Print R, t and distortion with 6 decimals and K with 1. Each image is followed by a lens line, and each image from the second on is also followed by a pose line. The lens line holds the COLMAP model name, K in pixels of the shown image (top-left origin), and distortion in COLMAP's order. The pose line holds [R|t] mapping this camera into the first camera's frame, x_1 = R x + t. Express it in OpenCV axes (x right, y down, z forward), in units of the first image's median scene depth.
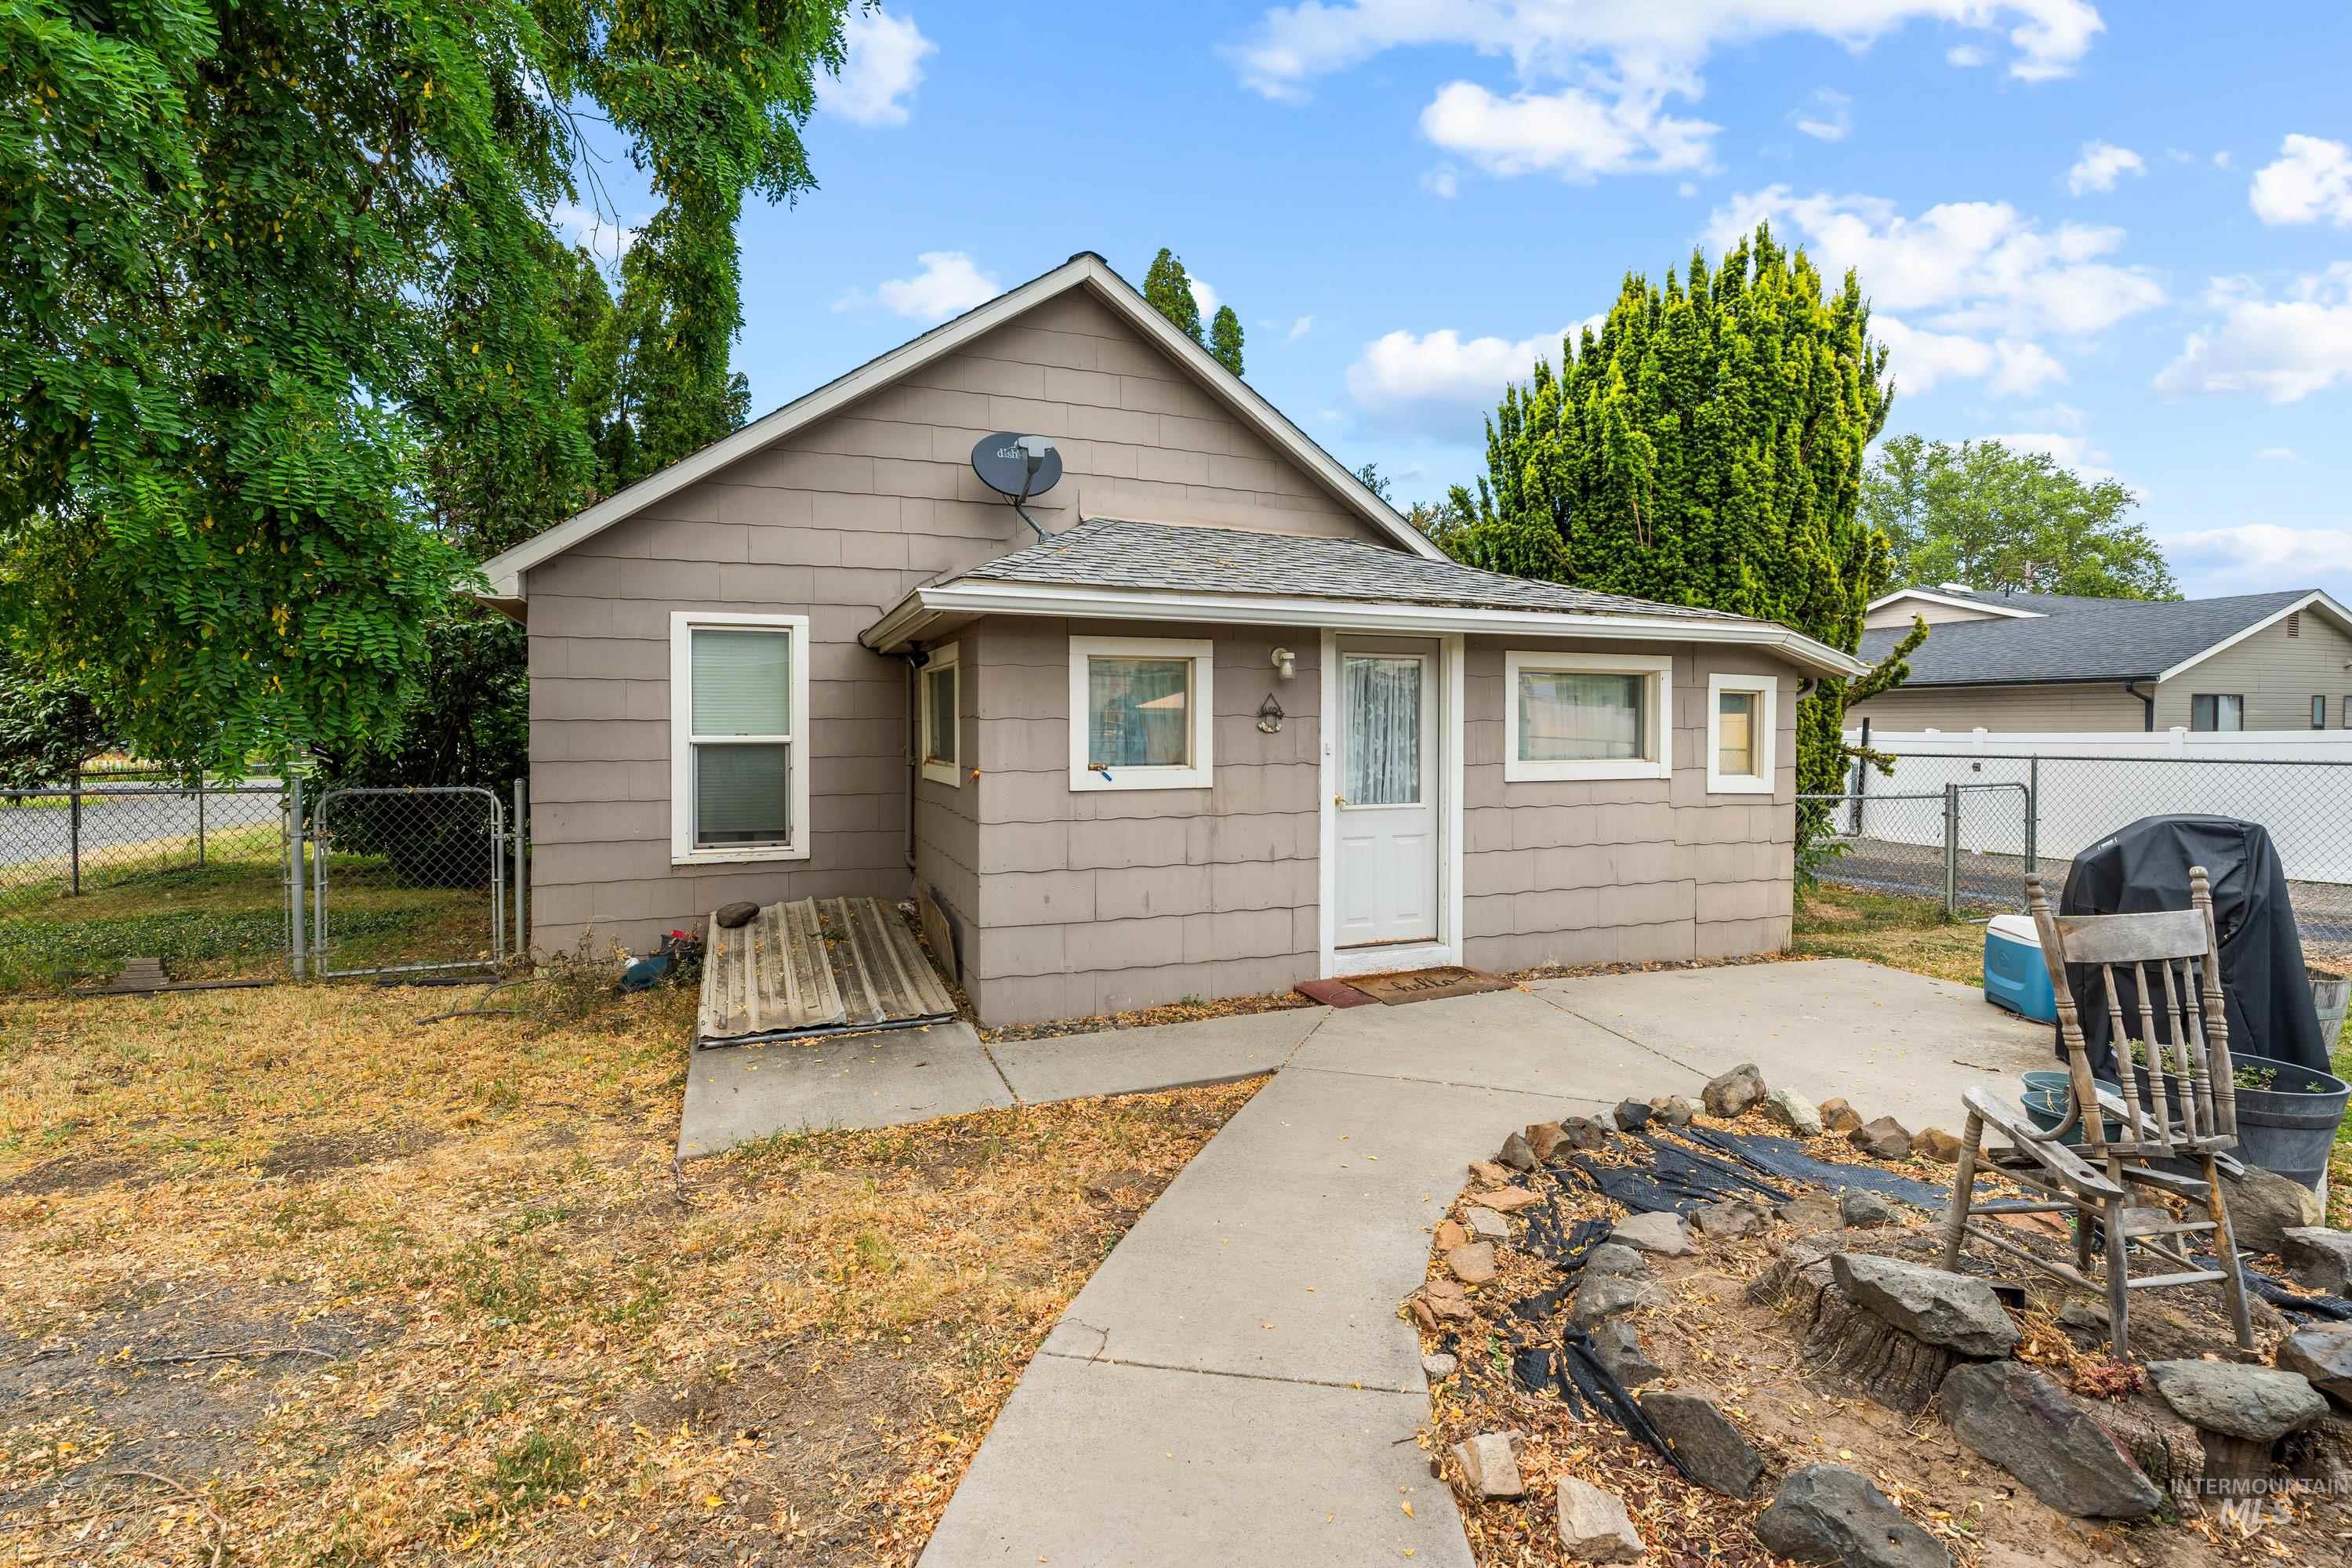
lens RADIAL K [[1077.2, 0, 1177.8], [0, 1077.2, 752.1], [0, 0, 1]] dist [-0.003283, -0.000303]
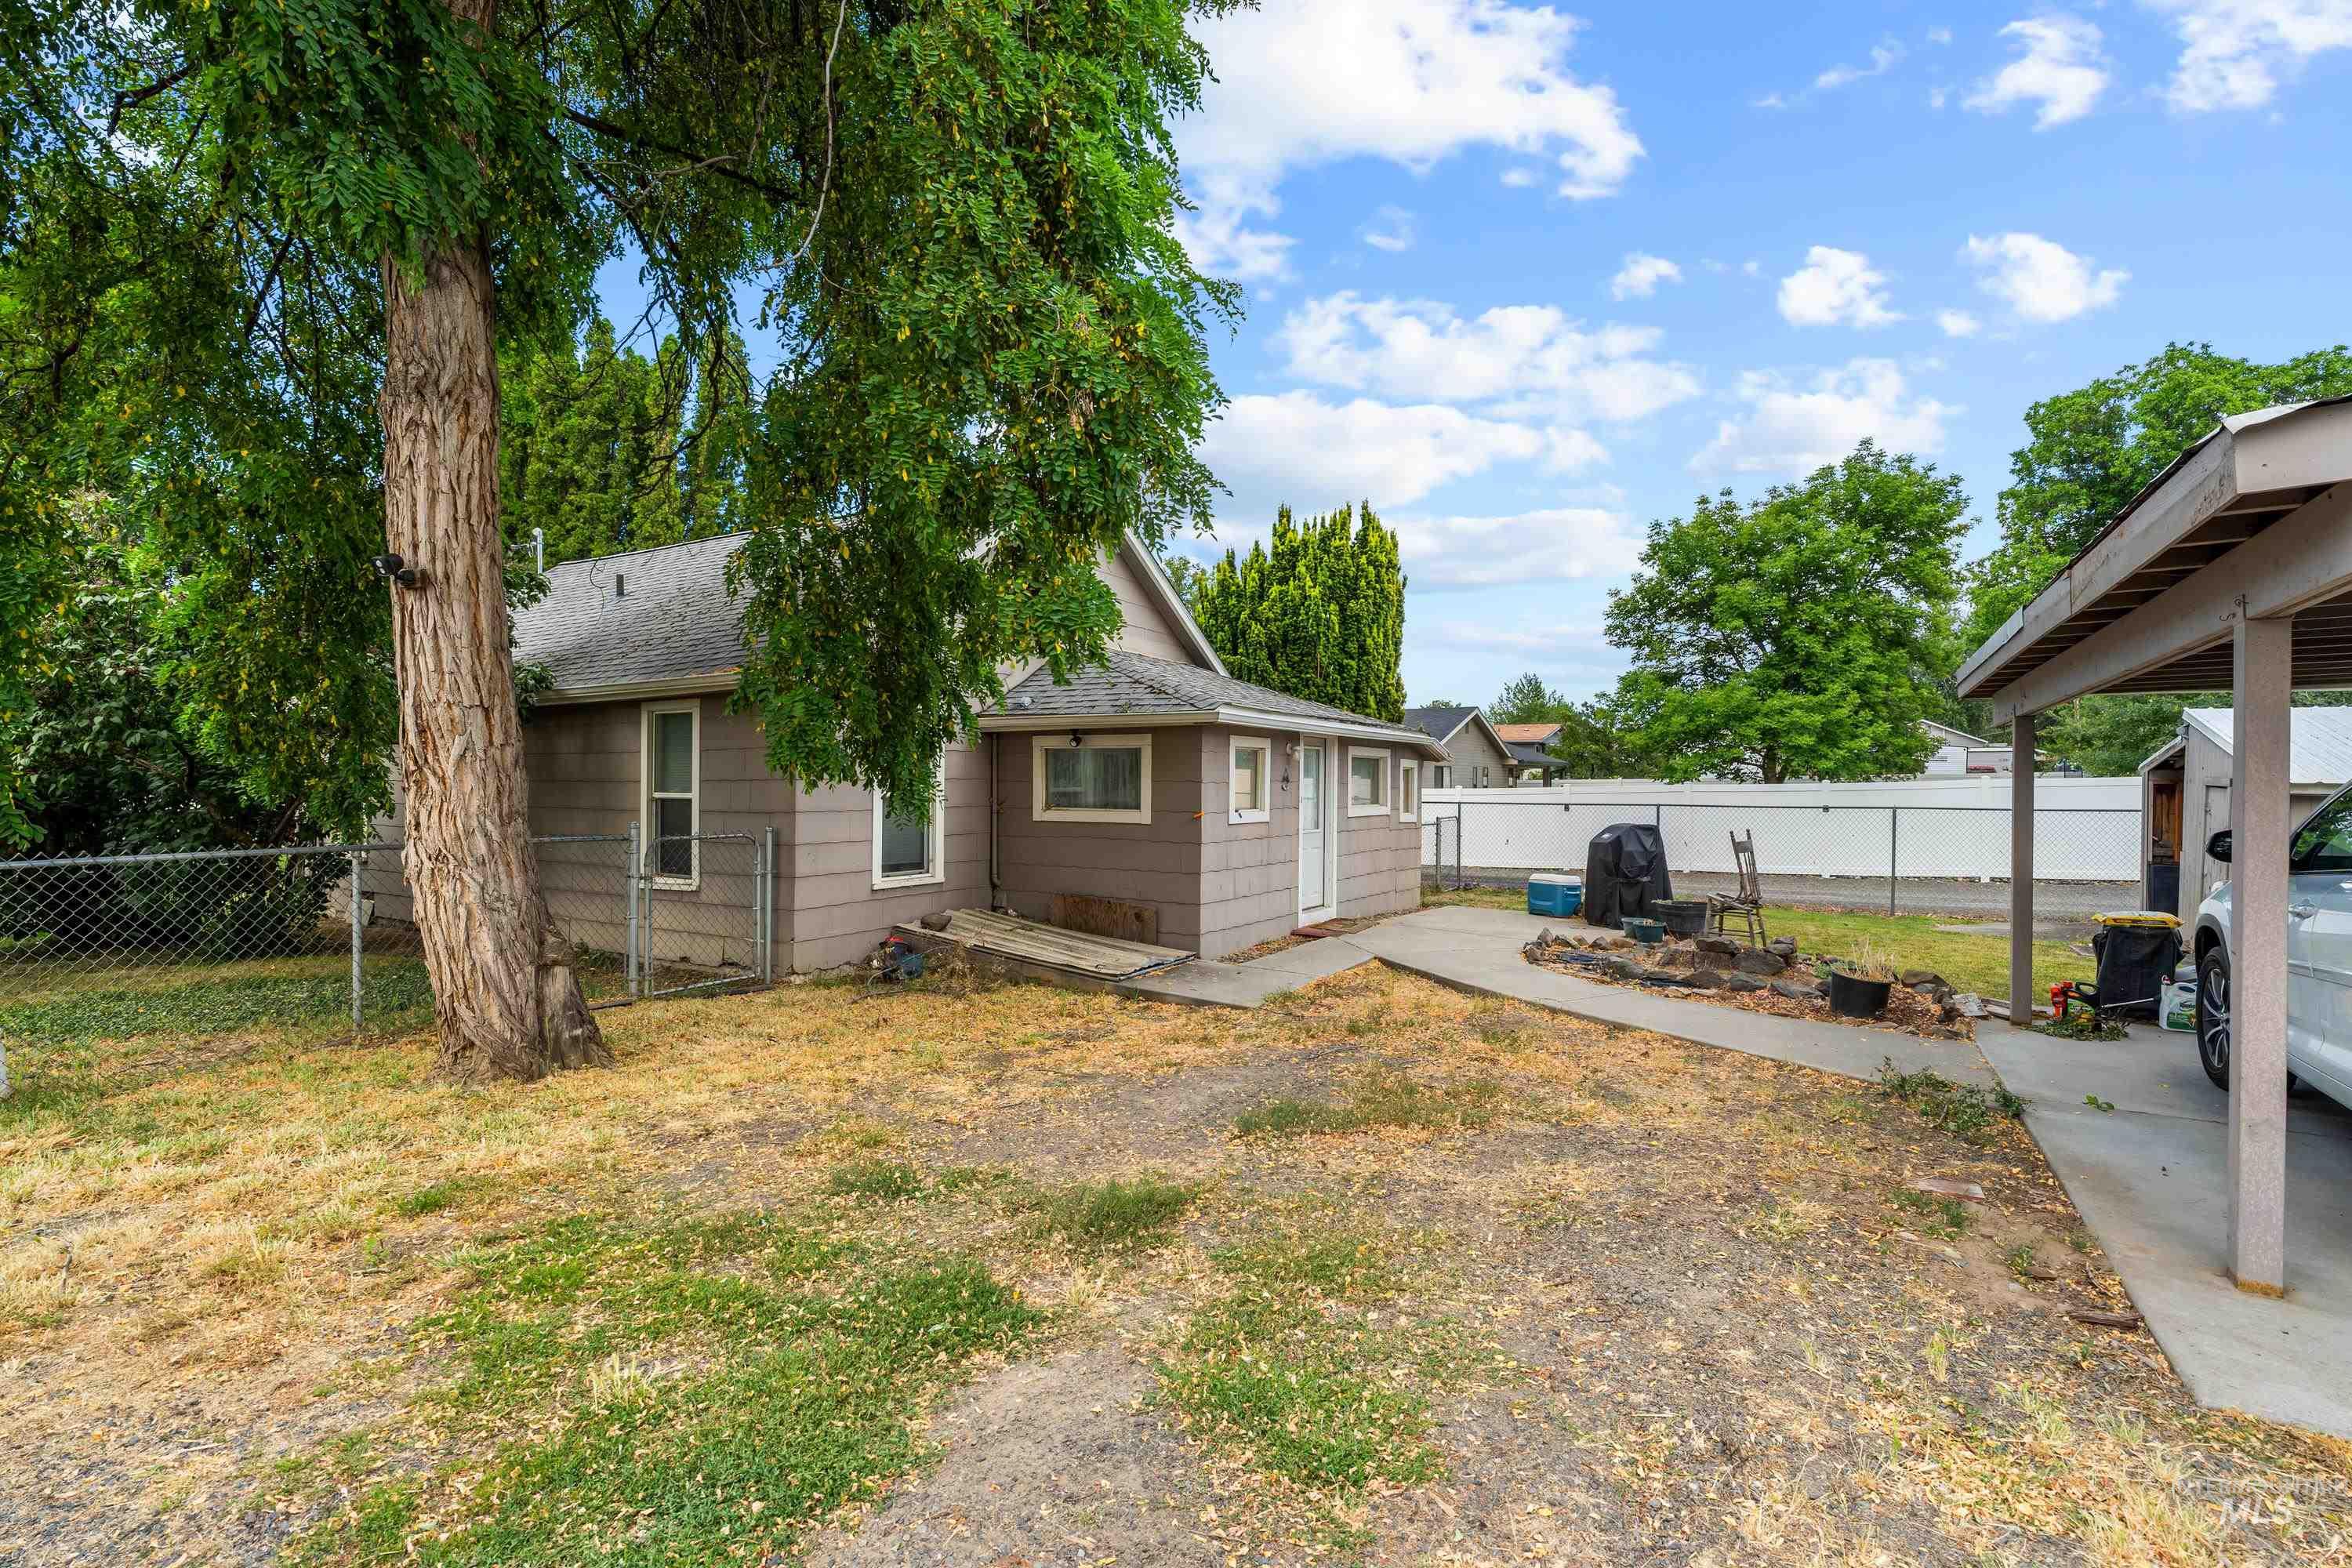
lens RADIAL K [[1066.3, 0, 1176.0], [0, 1066.3, 784.0], [0, 0, 1]] dist [-0.000520, -0.000109]
pose [[0.801931, 0.004673, 0.597399, -0.941911], [0.005825, 0.999861, -0.015640, -0.001930], [-0.597389, 0.016022, 0.801792, -0.259418]]
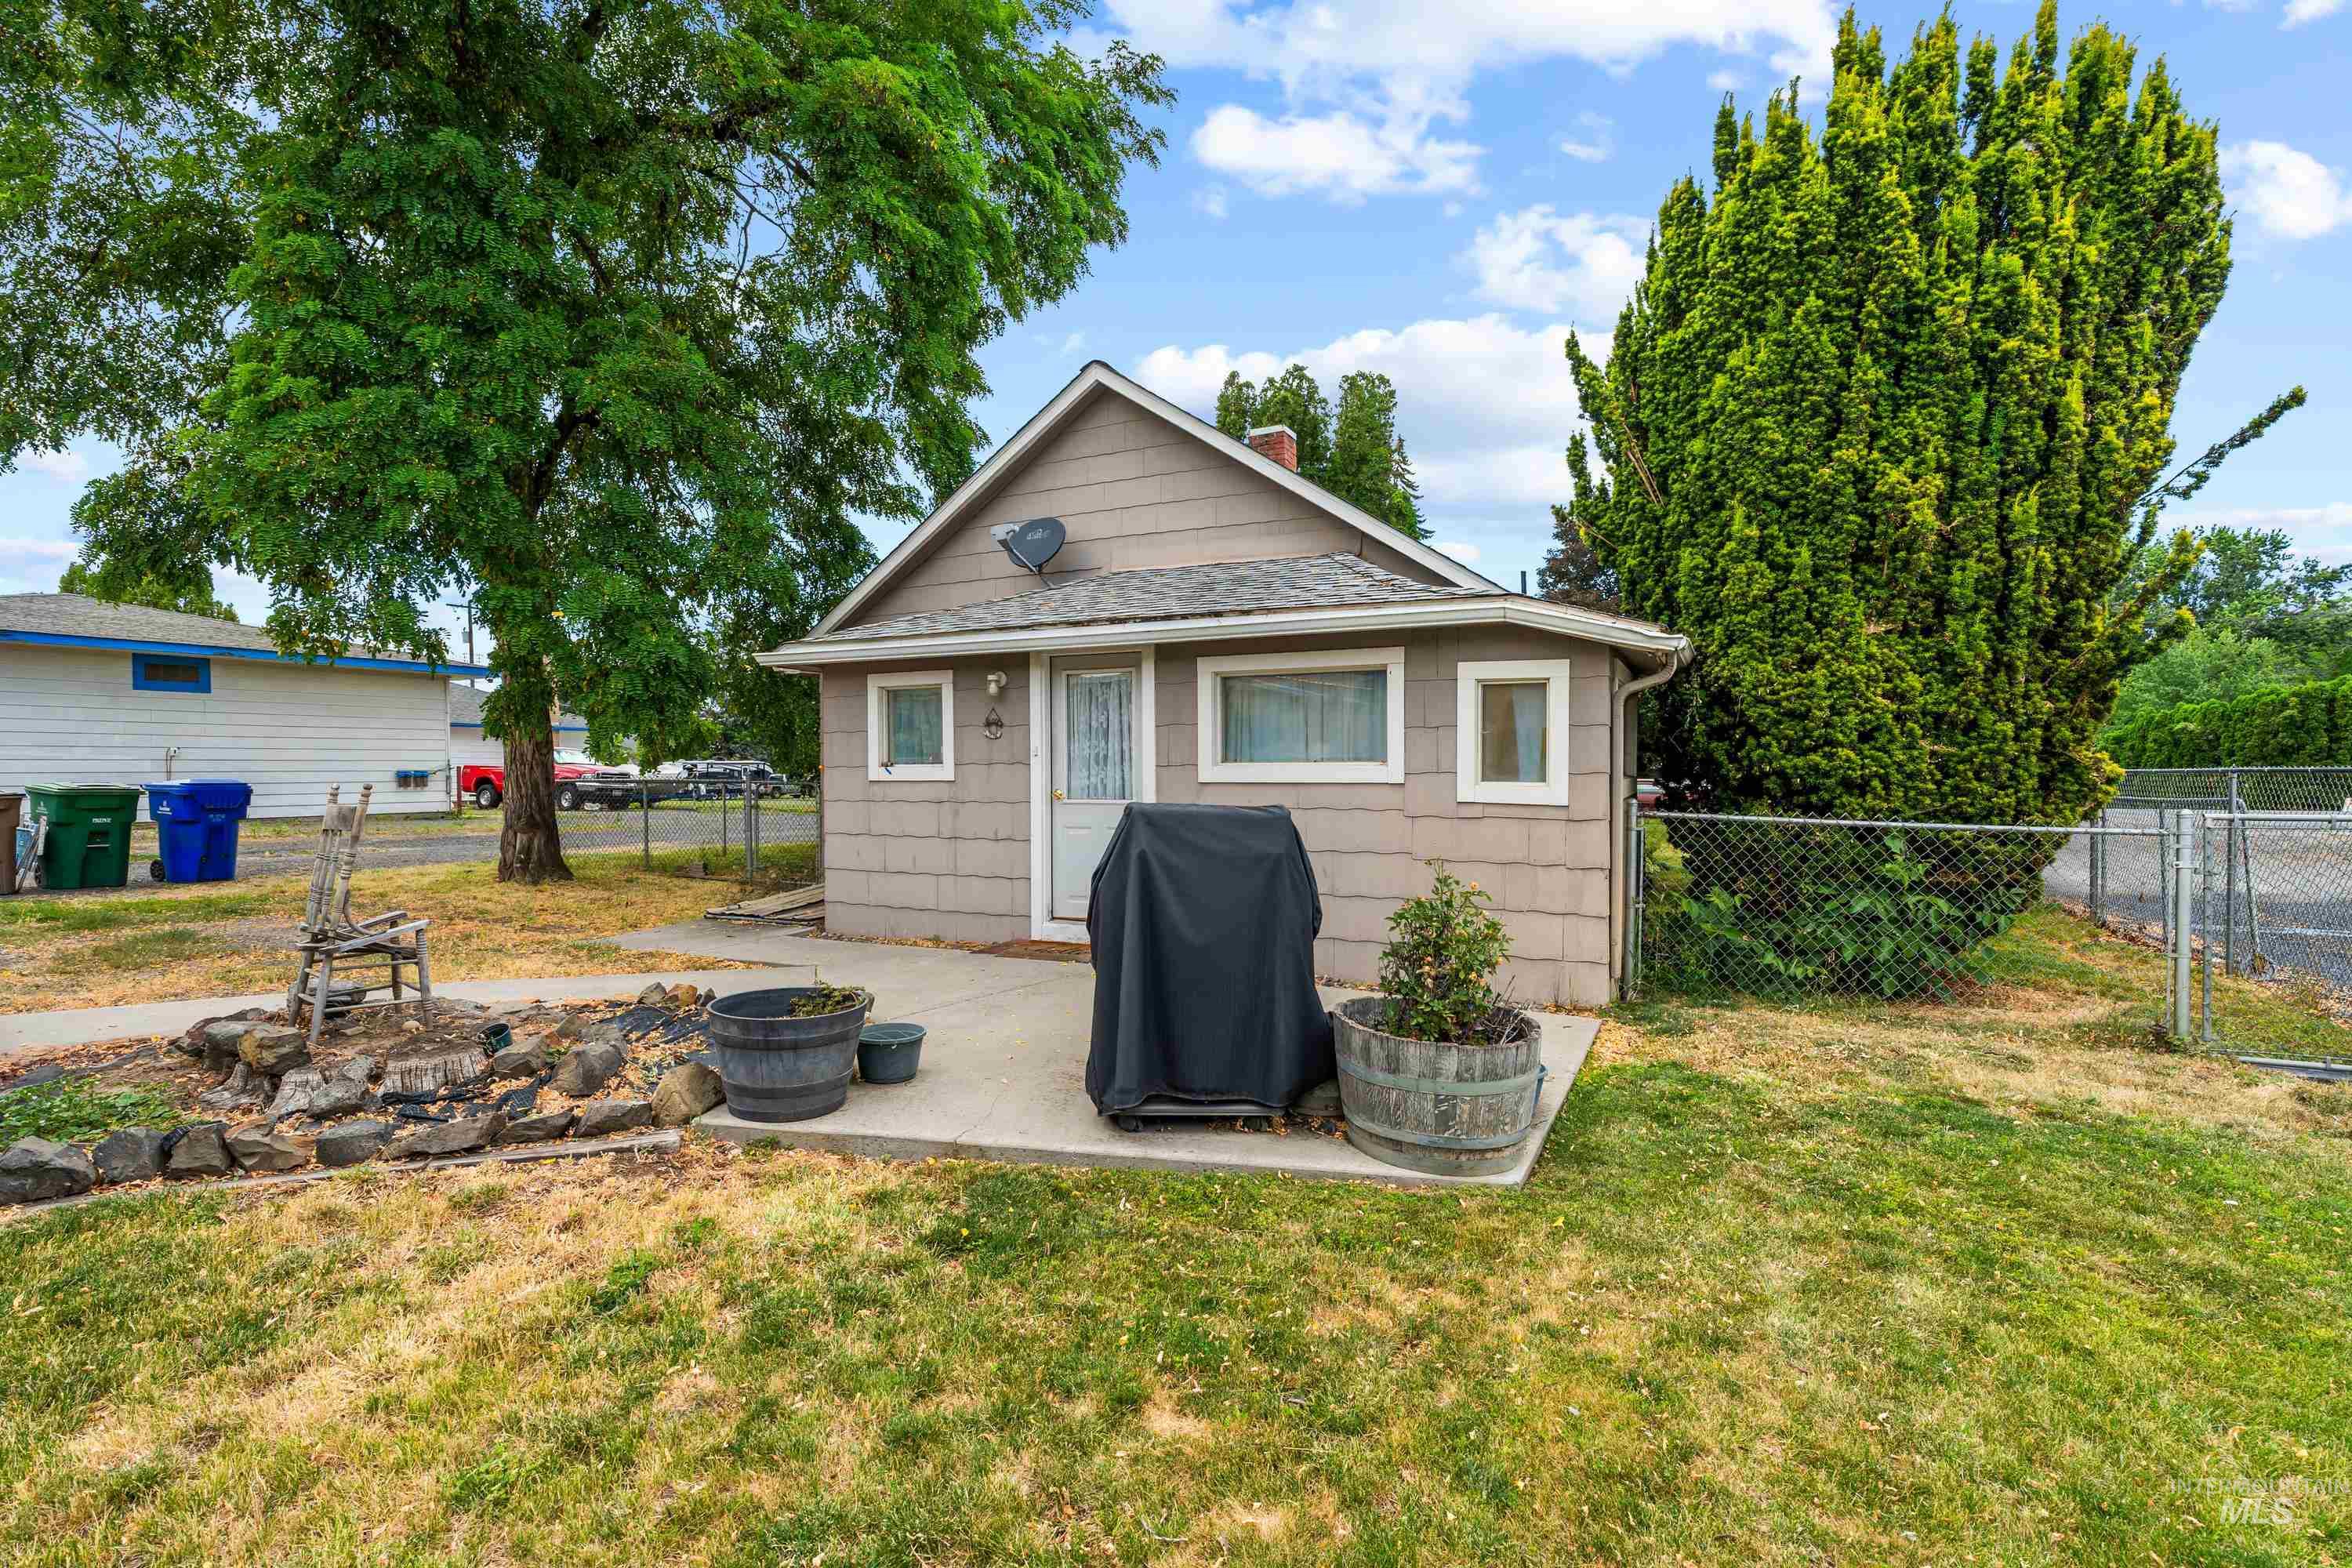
lens RADIAL K [[1084.2, 0, 1176.0], [0, 1084.2, 784.0], [0, 0, 1]] dist [-0.004489, 0.000052]
pose [[0.665794, 0.008780, -0.746084, 1.002182], [-0.015161, 0.999884, -0.001763, 0.029240], [0.745981, 0.012485, 0.665850, 0.260779]]
